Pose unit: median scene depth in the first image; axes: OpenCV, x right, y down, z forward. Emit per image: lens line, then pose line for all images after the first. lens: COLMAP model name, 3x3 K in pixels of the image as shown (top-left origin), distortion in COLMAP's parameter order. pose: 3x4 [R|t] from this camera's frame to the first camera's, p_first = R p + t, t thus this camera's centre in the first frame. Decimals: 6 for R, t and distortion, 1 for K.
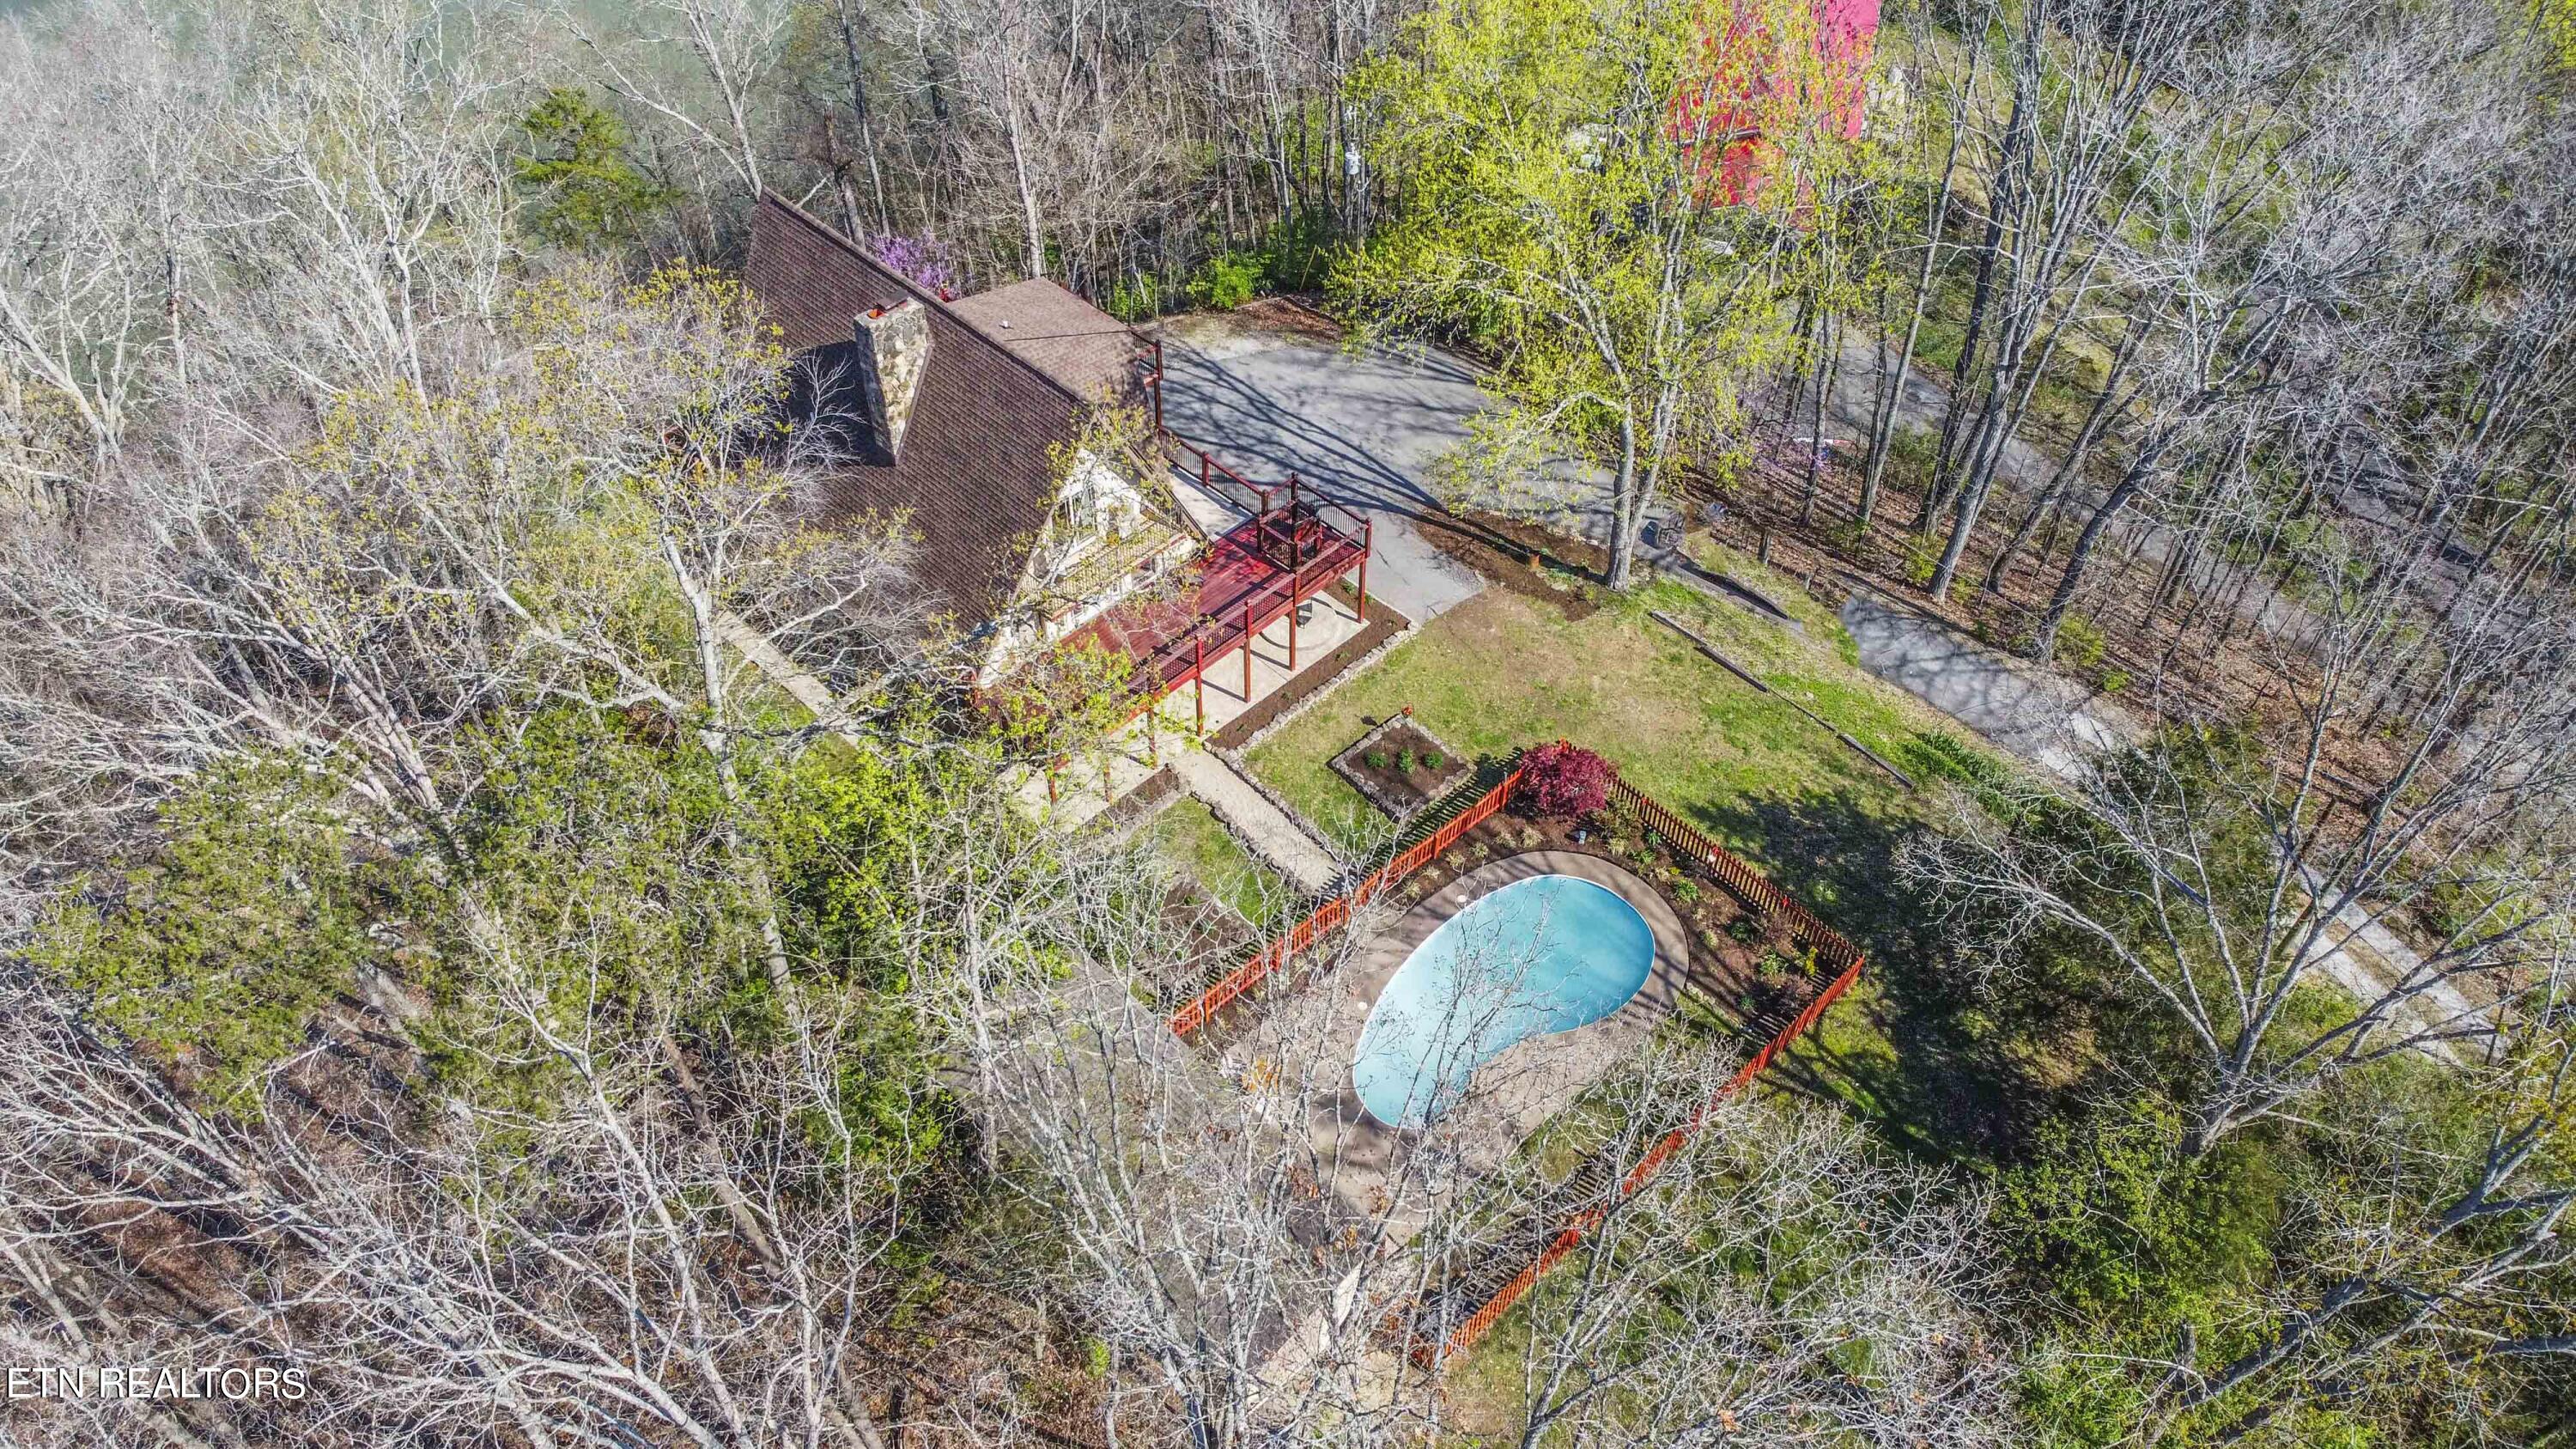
lens RADIAL K [[1912.9, 0, 1288.0], [0, 1912.9, 724.5], [0, 0, 1]] dist [0.005755, -0.083322]
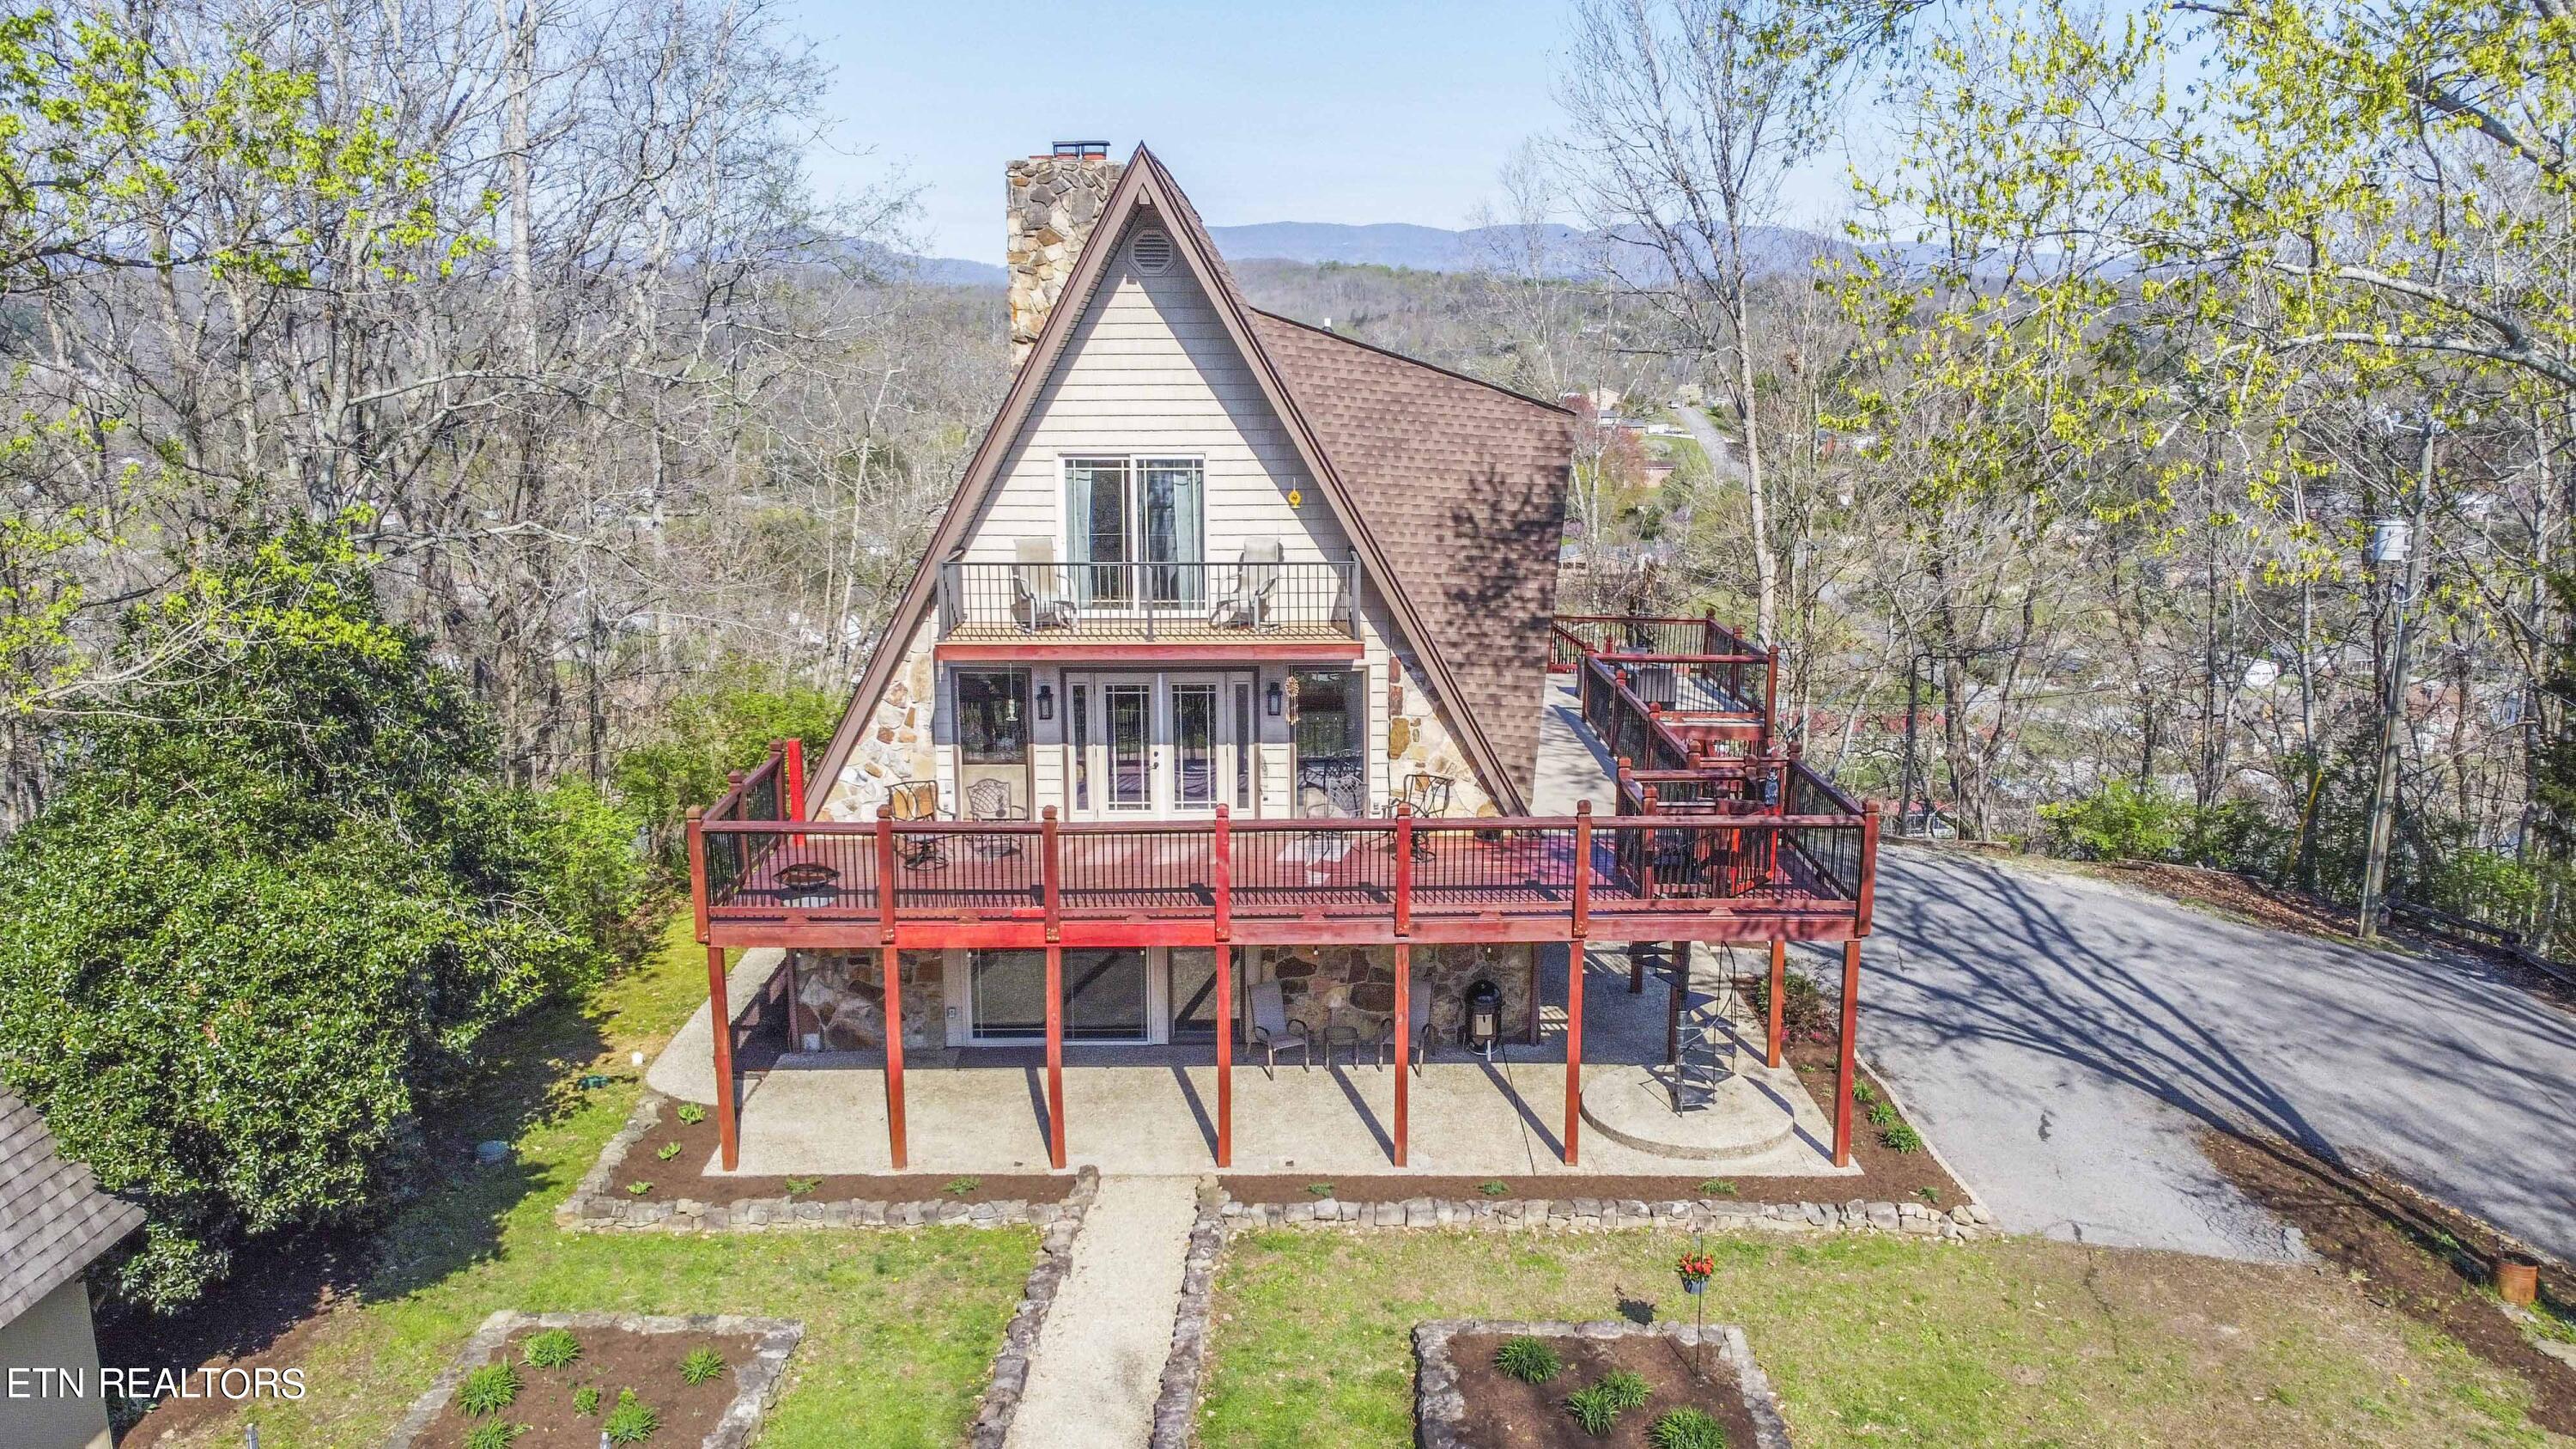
lens RADIAL K [[1912.9, 0, 1288.0], [0, 1912.9, 724.5], [0, 0, 1]] dist [0.005755, -0.083322]
pose [[0.706908, 0.123302, -0.696475, 0.213505], [-0.505795, 0.776442, -0.375912, 0.072286], [0.494422, 0.618009, 0.611238, 0.715003]]
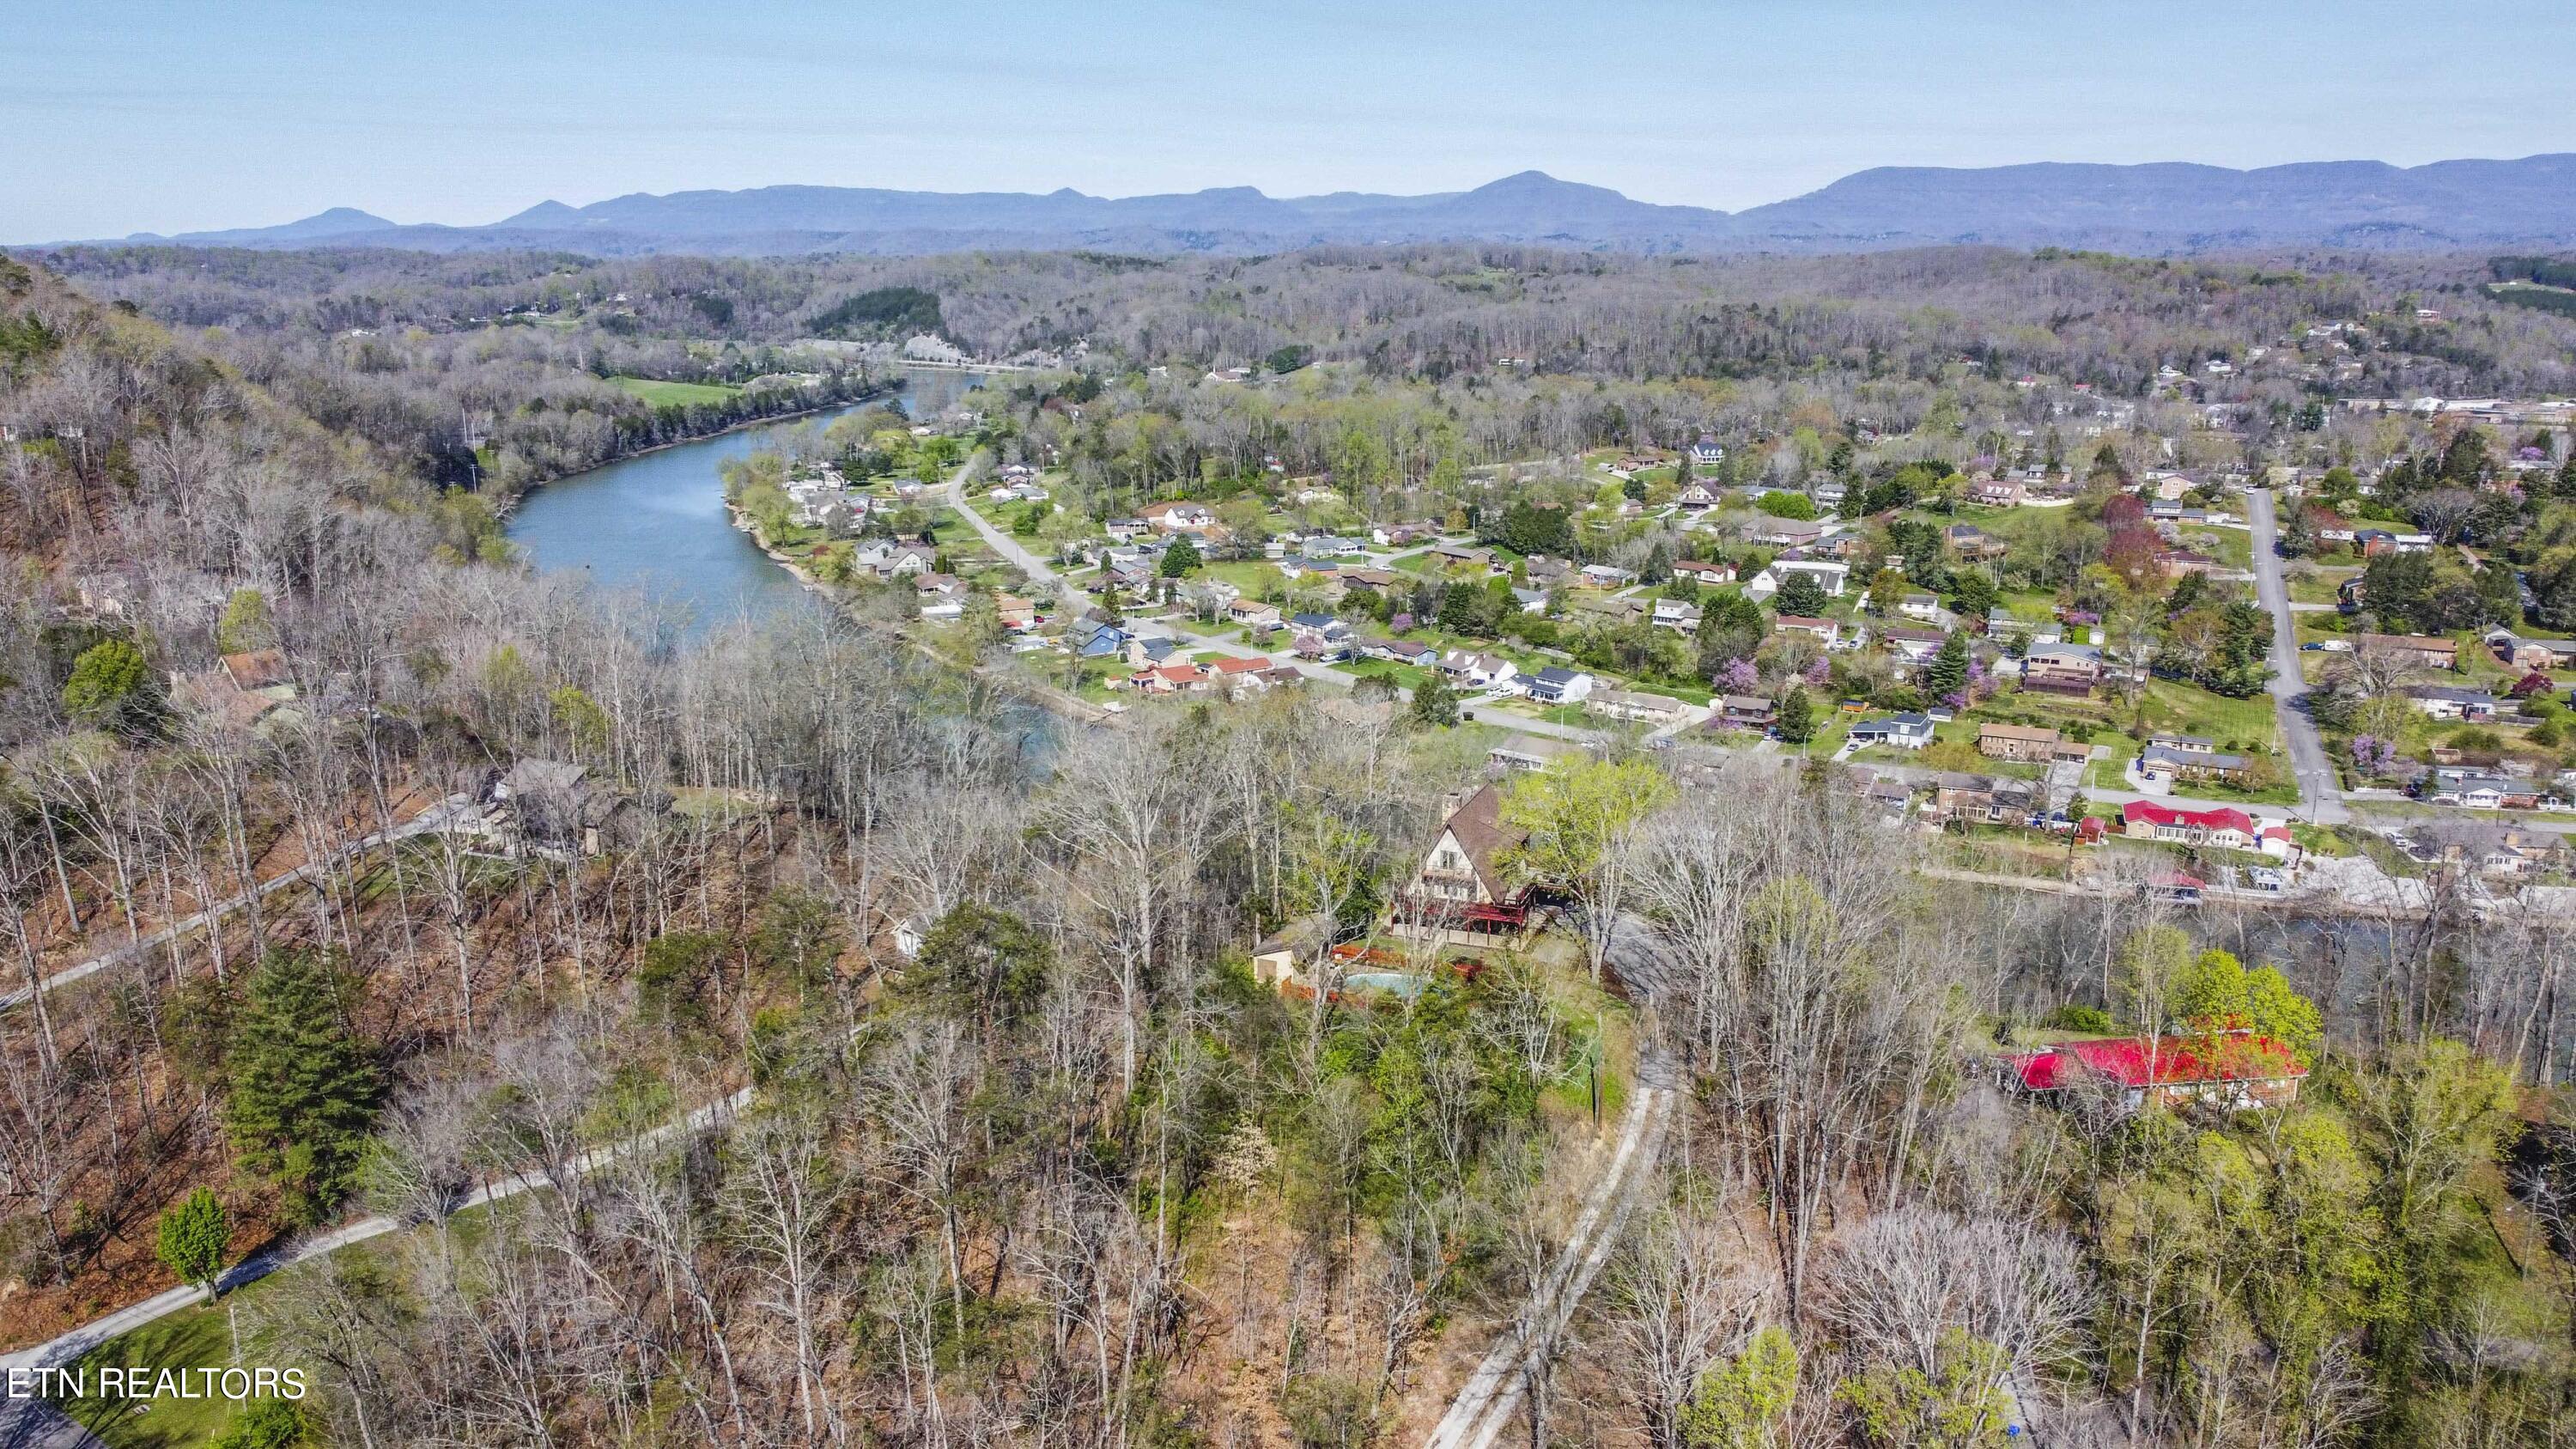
lens RADIAL K [[1912.9, 0, 1288.0], [0, 1912.9, 724.5], [0, 0, 1]] dist [0.005755, -0.083322]
pose [[0.402278, 0.194790, -0.894555, 2.590274], [-0.661138, 0.737711, -0.136674, 0.345720], [0.633300, 0.646405, 0.425548, -0.742415]]
